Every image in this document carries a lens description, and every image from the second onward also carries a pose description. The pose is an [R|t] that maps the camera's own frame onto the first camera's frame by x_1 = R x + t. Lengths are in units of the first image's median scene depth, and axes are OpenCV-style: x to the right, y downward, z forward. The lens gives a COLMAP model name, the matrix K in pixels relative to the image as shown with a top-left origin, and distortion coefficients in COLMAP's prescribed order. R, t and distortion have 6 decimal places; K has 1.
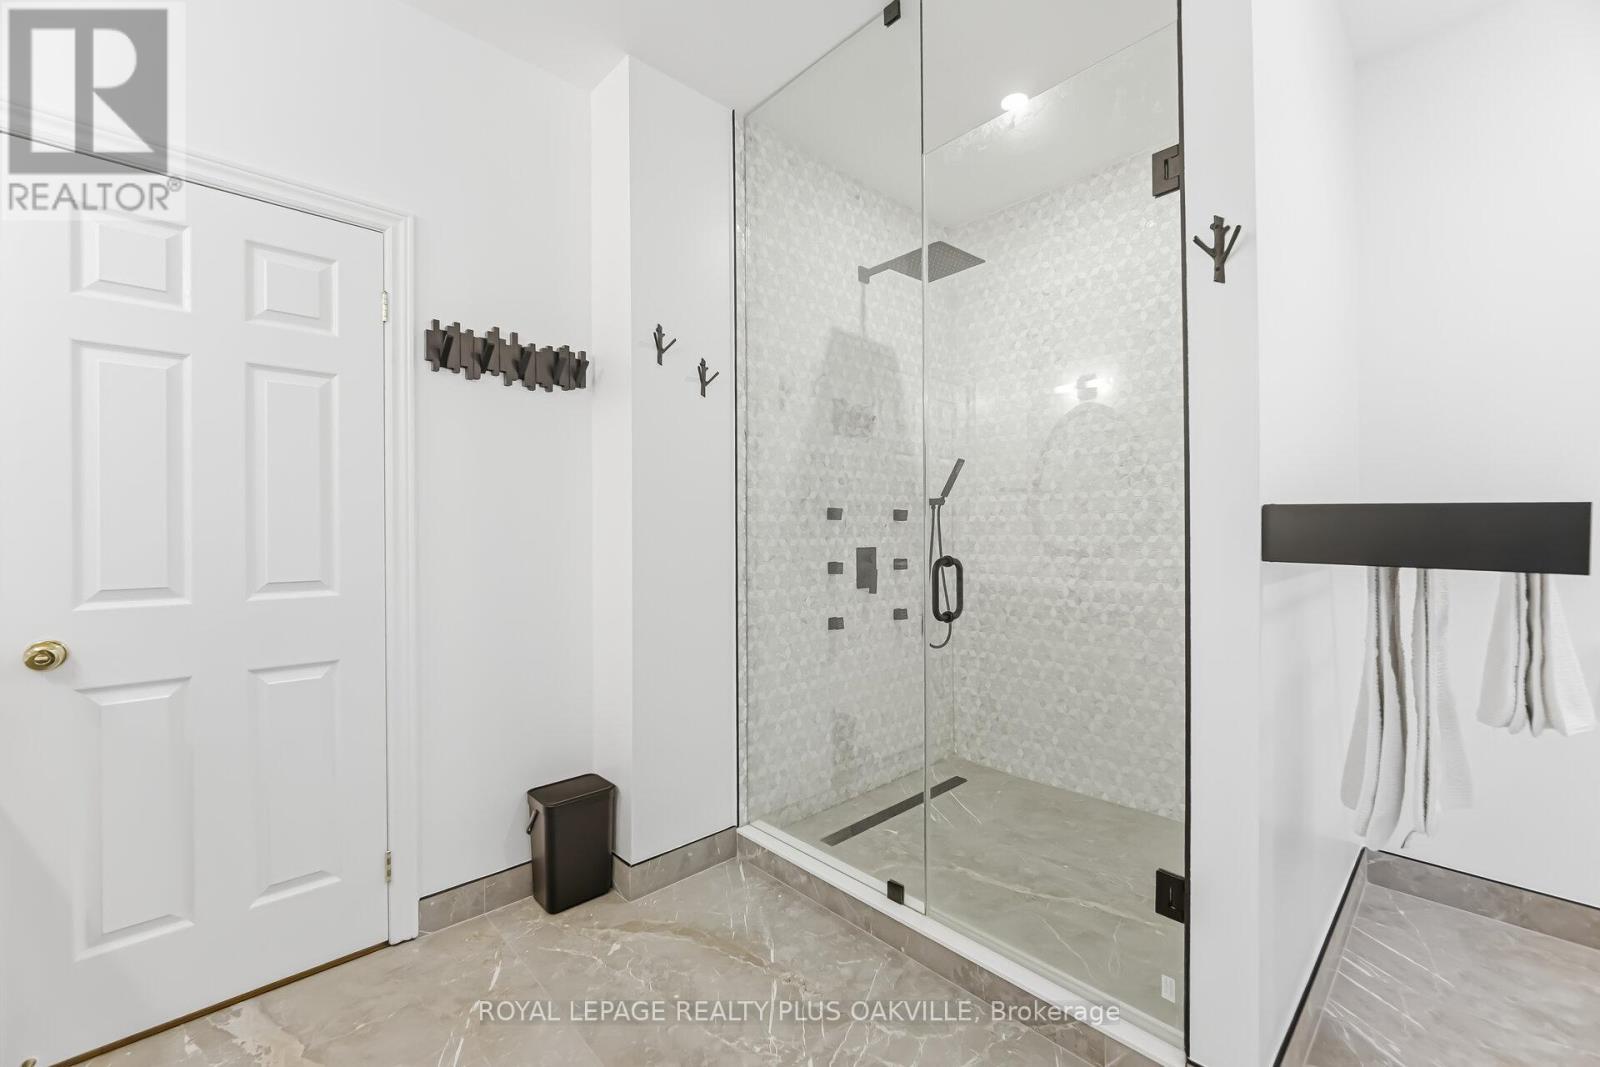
lens RADIAL K [[649.4, 0, 800.0], [0, 649.4, 533.5], [0, 0, 1]] dist [0.000097, -0.000055]
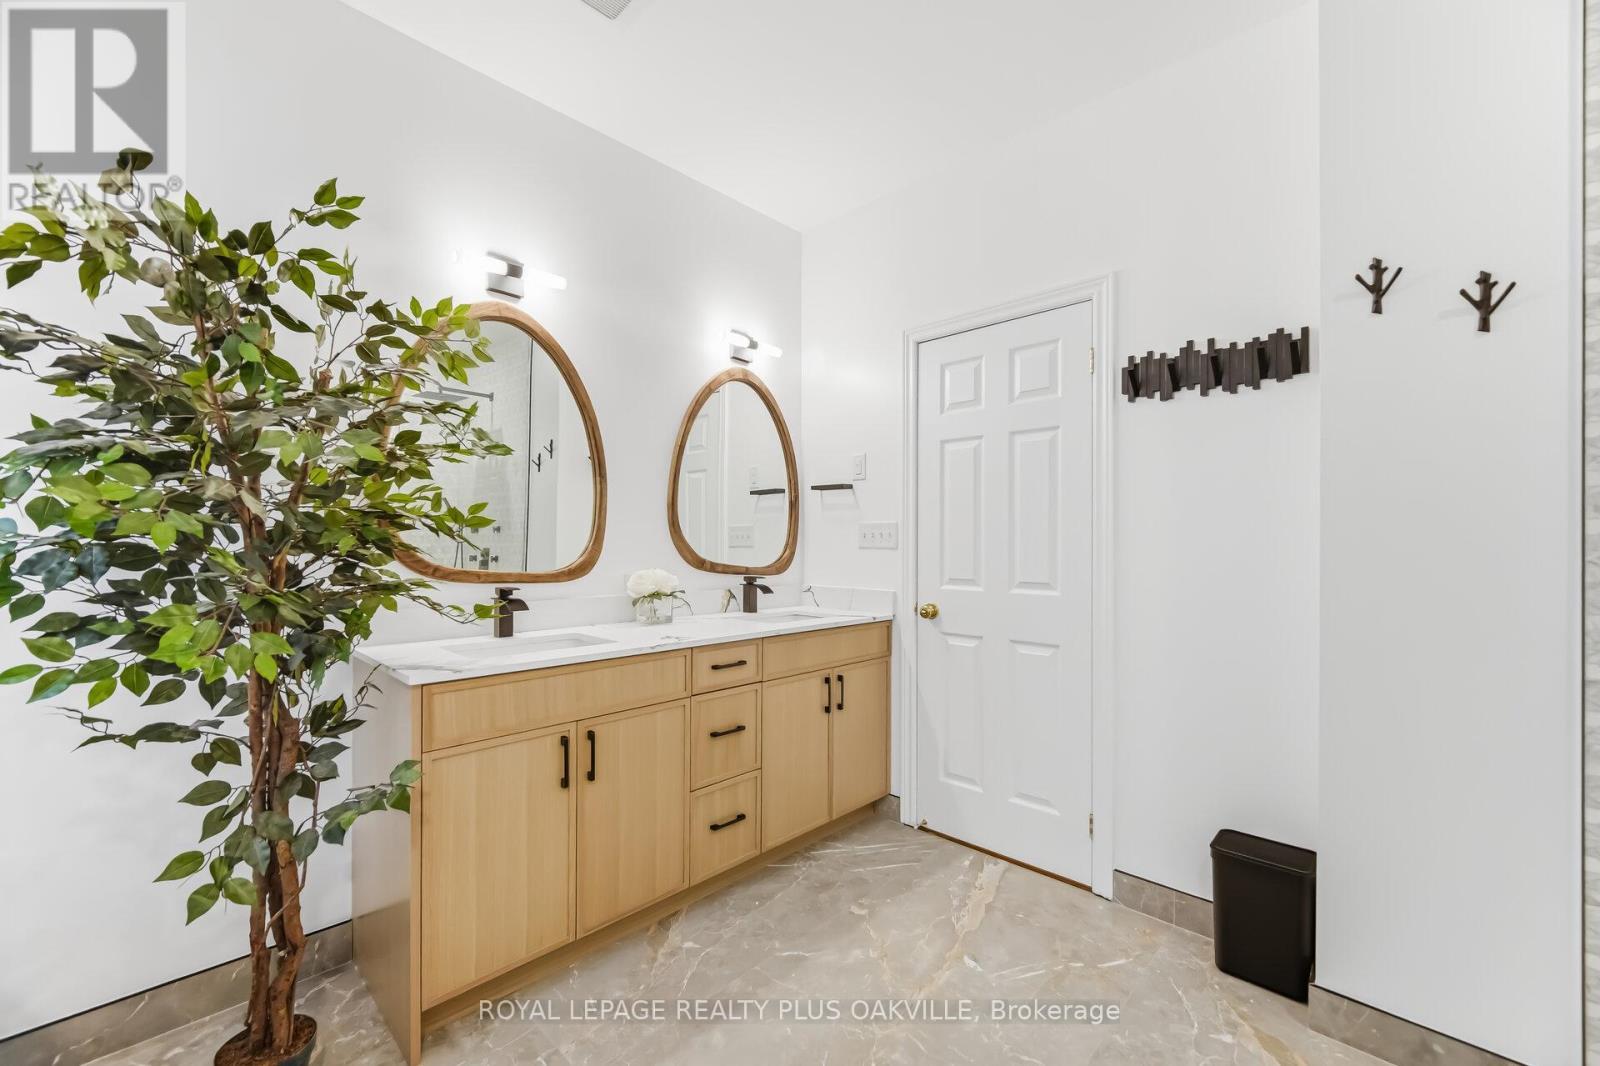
lens RADIAL K [[640.5, 0, 802.2], [0, 640.5, 543.2], [0, 0, 1]] dist [-0.003022, -0.000261]
pose [[0.058887, 0.003338, -0.998259, 0.506479], [-0.007390, 0.999968, 0.002907, -0.008776], [0.998237, 0.007206, 0.058910, 0.385601]]
